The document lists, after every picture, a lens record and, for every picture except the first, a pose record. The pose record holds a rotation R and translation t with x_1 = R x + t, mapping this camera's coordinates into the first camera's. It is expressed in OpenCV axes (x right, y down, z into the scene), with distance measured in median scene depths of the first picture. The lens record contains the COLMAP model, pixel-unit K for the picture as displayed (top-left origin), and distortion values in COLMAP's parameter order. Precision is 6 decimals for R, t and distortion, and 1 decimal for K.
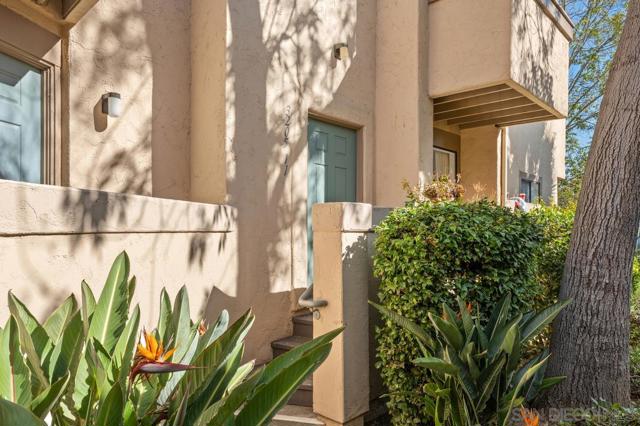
lens RADIAL K [[424.3, 0, 319.0], [0, 424.3, 216.2], [0, 0, 1]] dist [-0.030016, -0.000004]
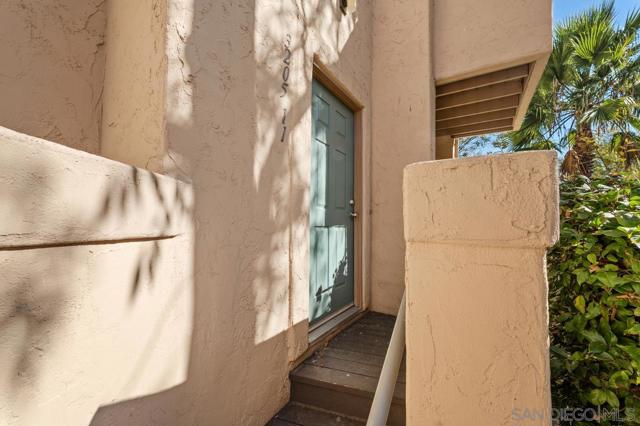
lens RADIAL K [[265.0, 0, 322.7], [0, 265.0, 210.1], [0, 0, 1]] dist [-0.000352, -0.000489]
pose [[0.978960, 0.018939, 0.203172, -0.099669], [-0.014668, 0.999639, -0.022507, 0.010765], [-0.203525, 0.019053, 0.978884, 0.610171]]
